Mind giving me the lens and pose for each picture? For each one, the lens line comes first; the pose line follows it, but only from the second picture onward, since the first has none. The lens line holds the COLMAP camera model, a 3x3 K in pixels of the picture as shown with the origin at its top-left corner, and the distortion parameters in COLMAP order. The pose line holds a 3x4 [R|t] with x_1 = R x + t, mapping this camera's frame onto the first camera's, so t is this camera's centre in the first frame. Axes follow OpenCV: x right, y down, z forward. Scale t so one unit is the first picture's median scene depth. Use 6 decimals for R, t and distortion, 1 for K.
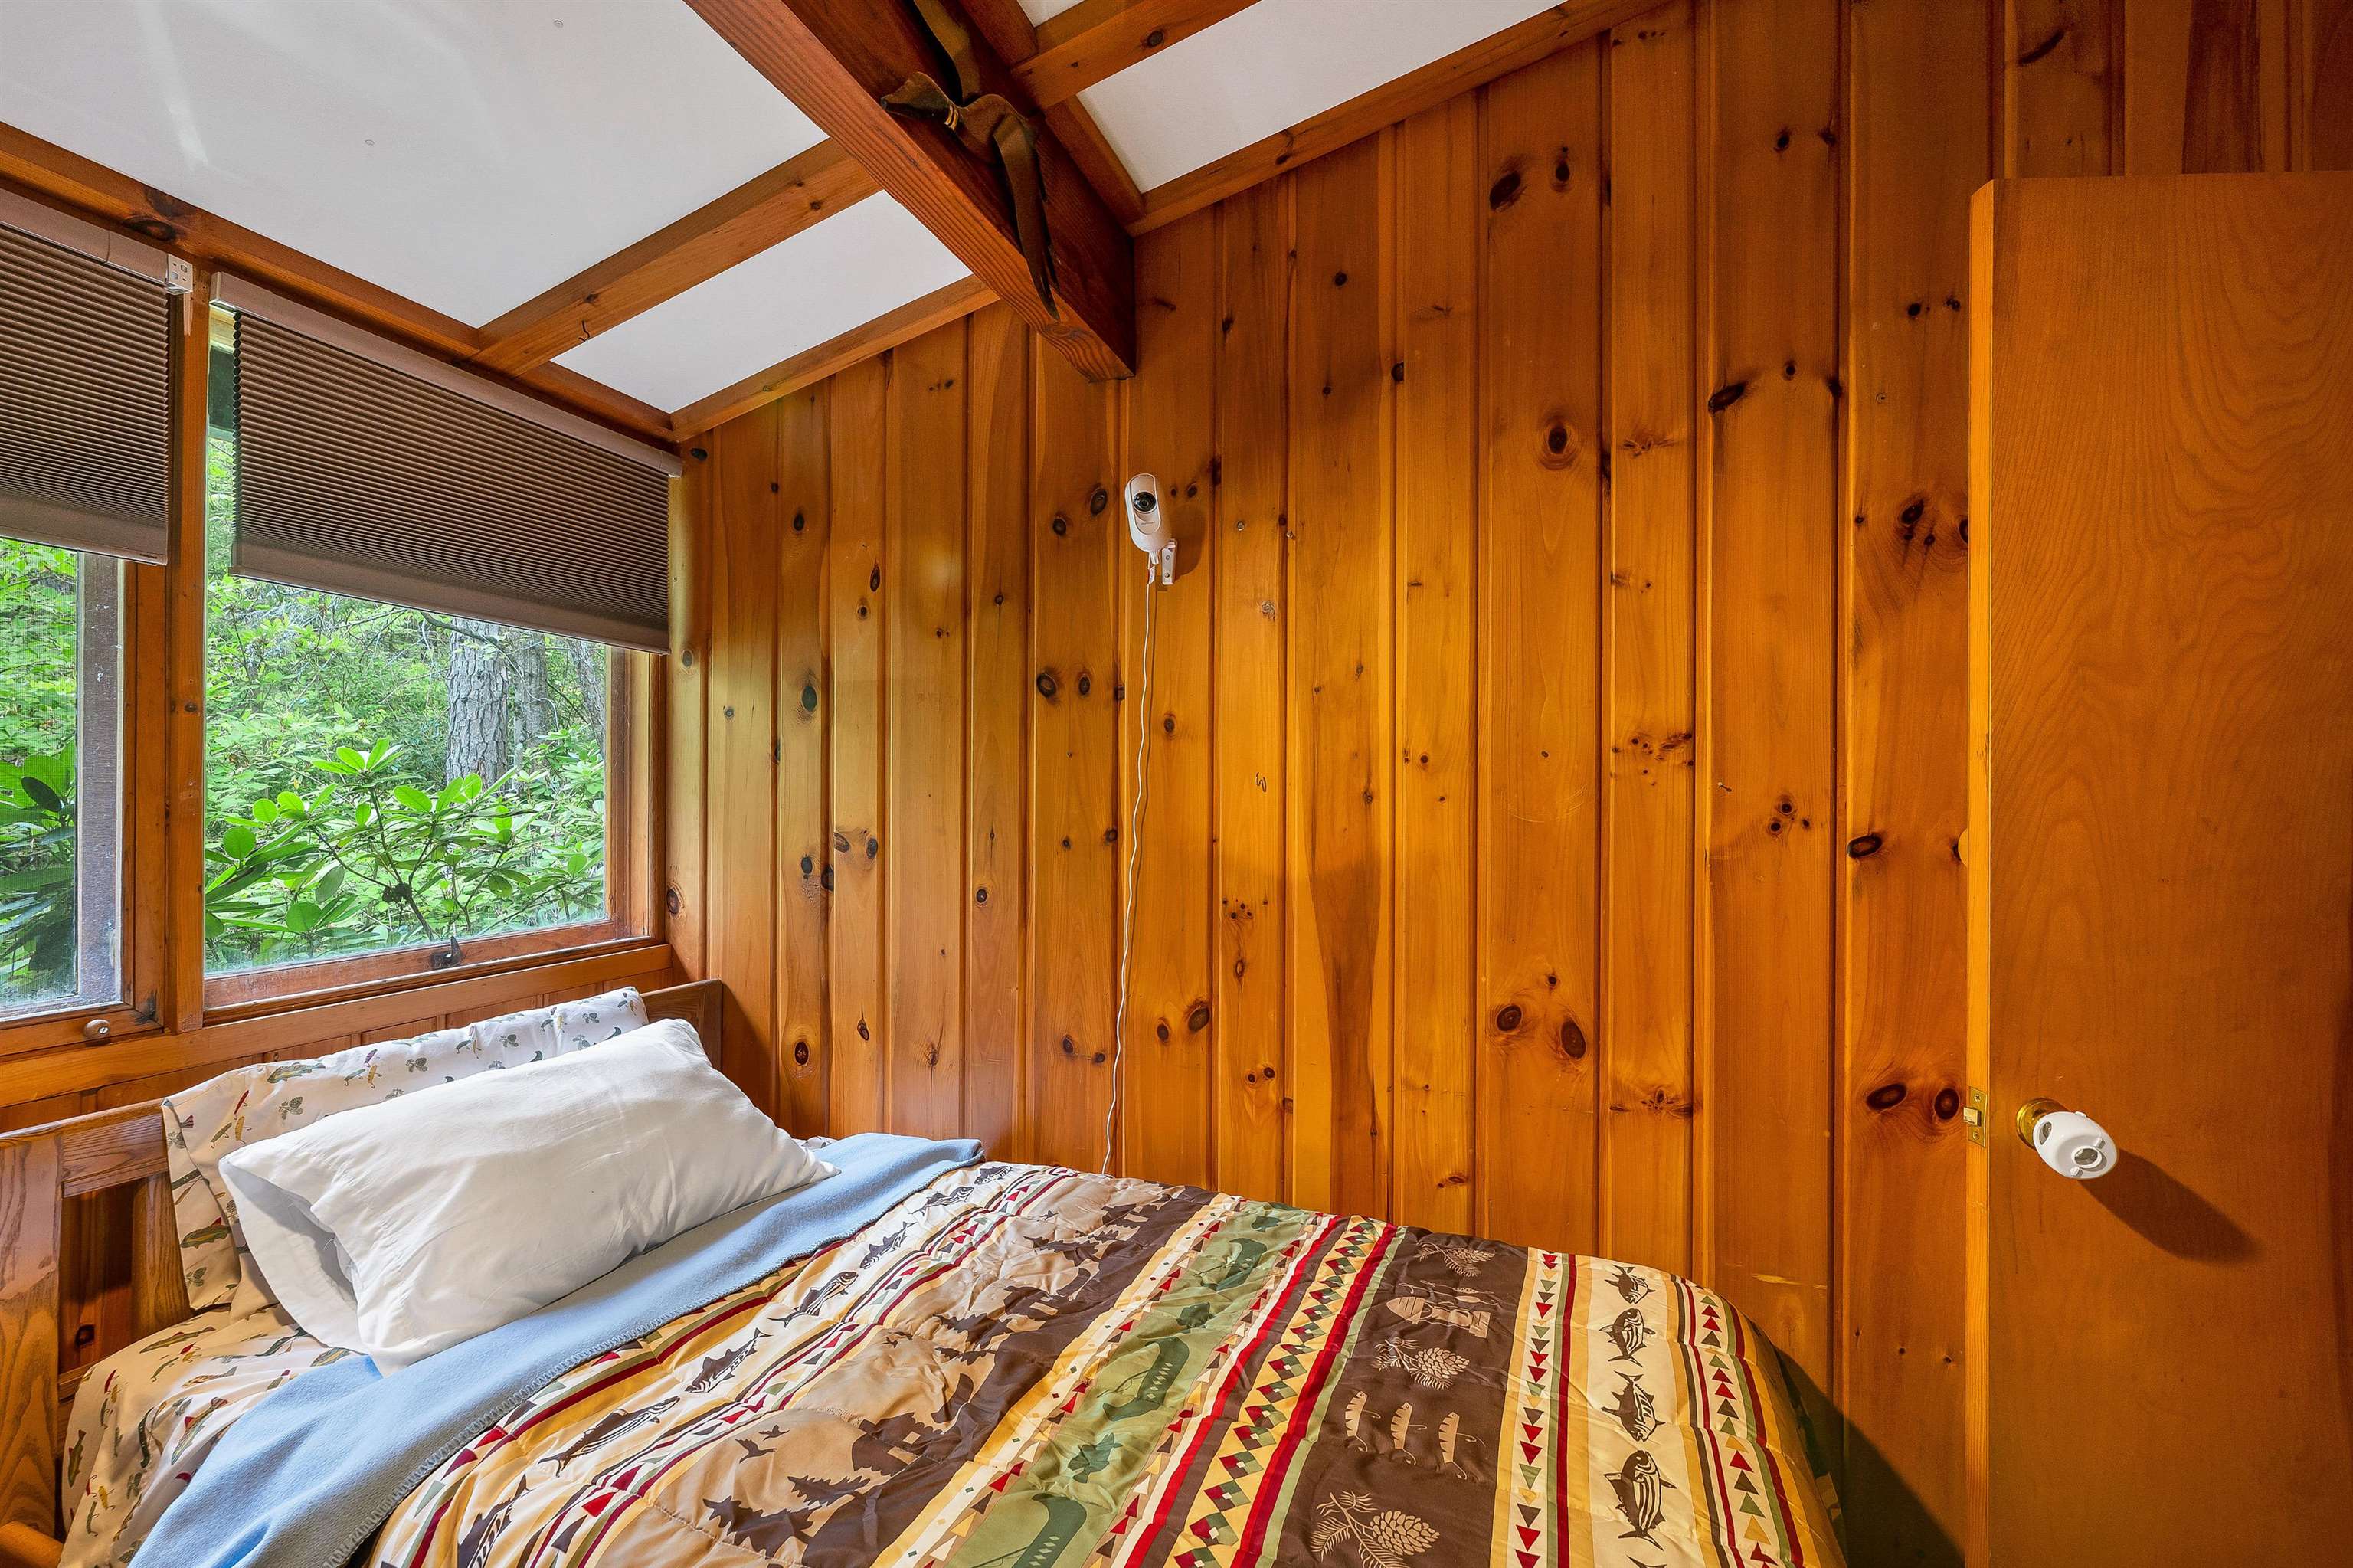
lens RADIAL K [[982.9, 0, 1180.7], [0, 982.9, 778.6], [0, 0, 1]] dist [0.007493, -0.003071]
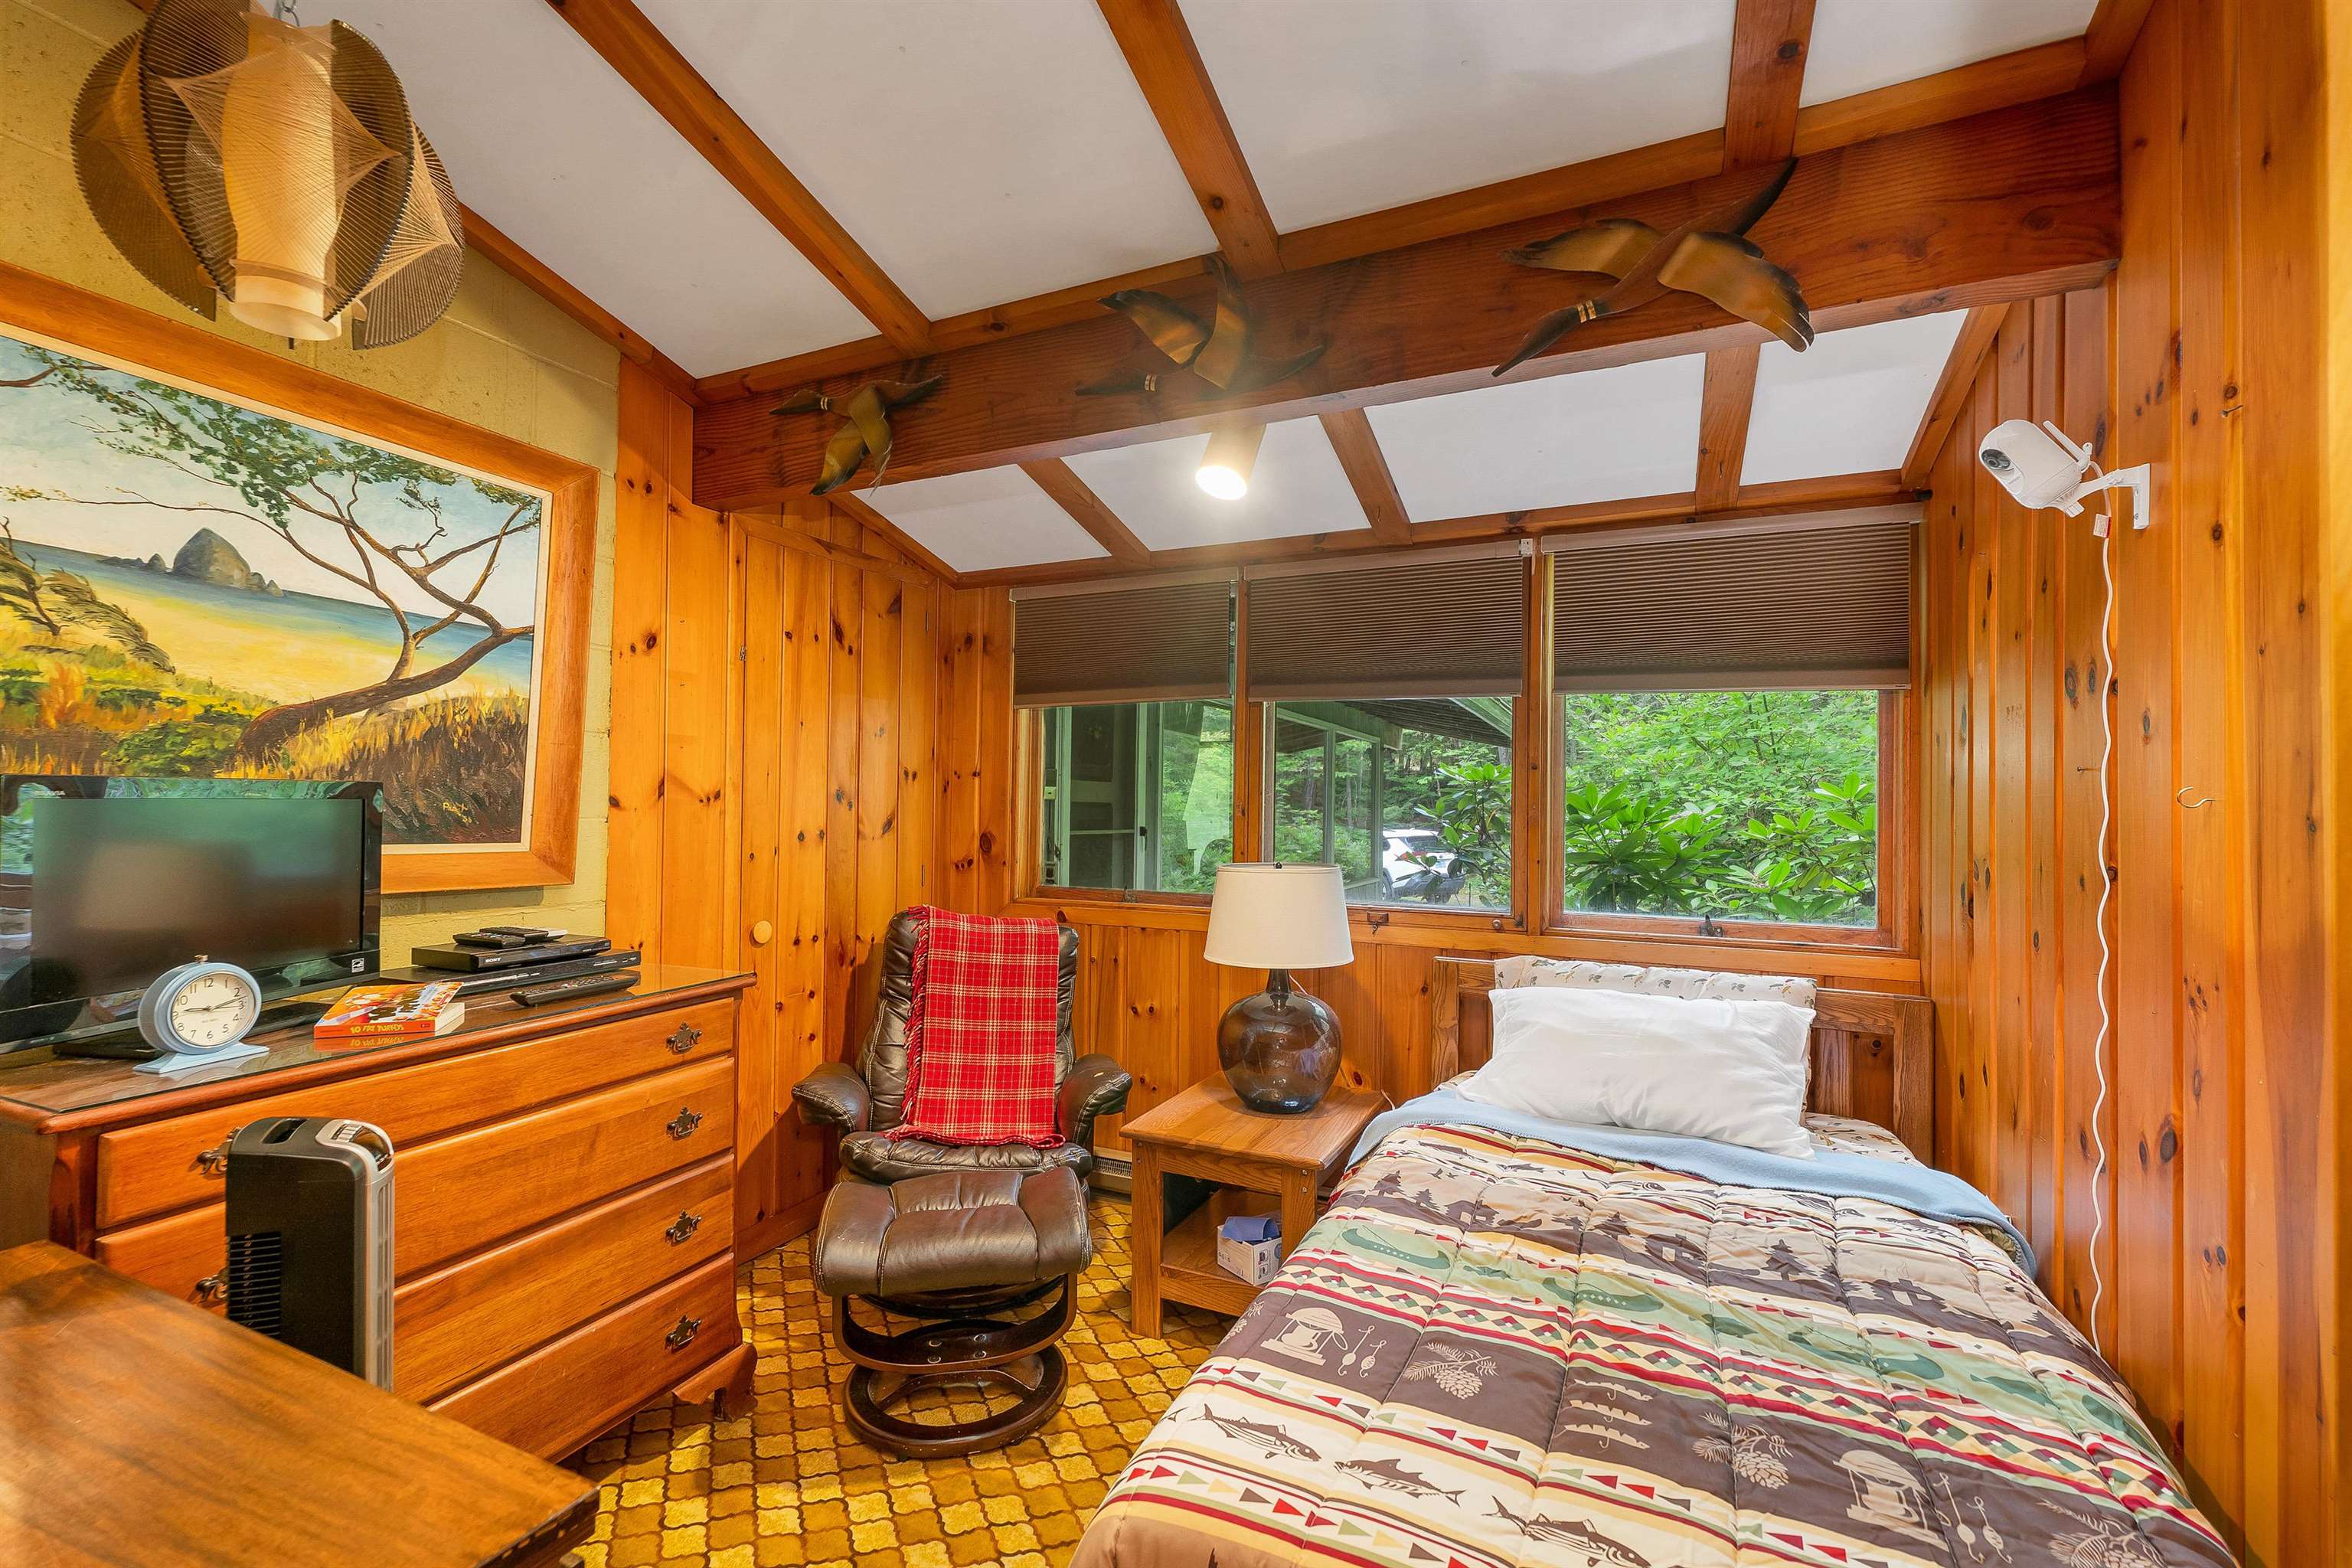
lens RADIAL K [[982.5, 0, 1194.8], [0, 982.5, 795.8], [0, 0, 1]] dist [0.007493, -0.003071]
pose [[-0.057277, -0.014190, -0.998257, 0.893341], [-0.000617, 0.999899, -0.014178, 0.009838], [0.998358, -0.000196, -0.057280, 0.423030]]
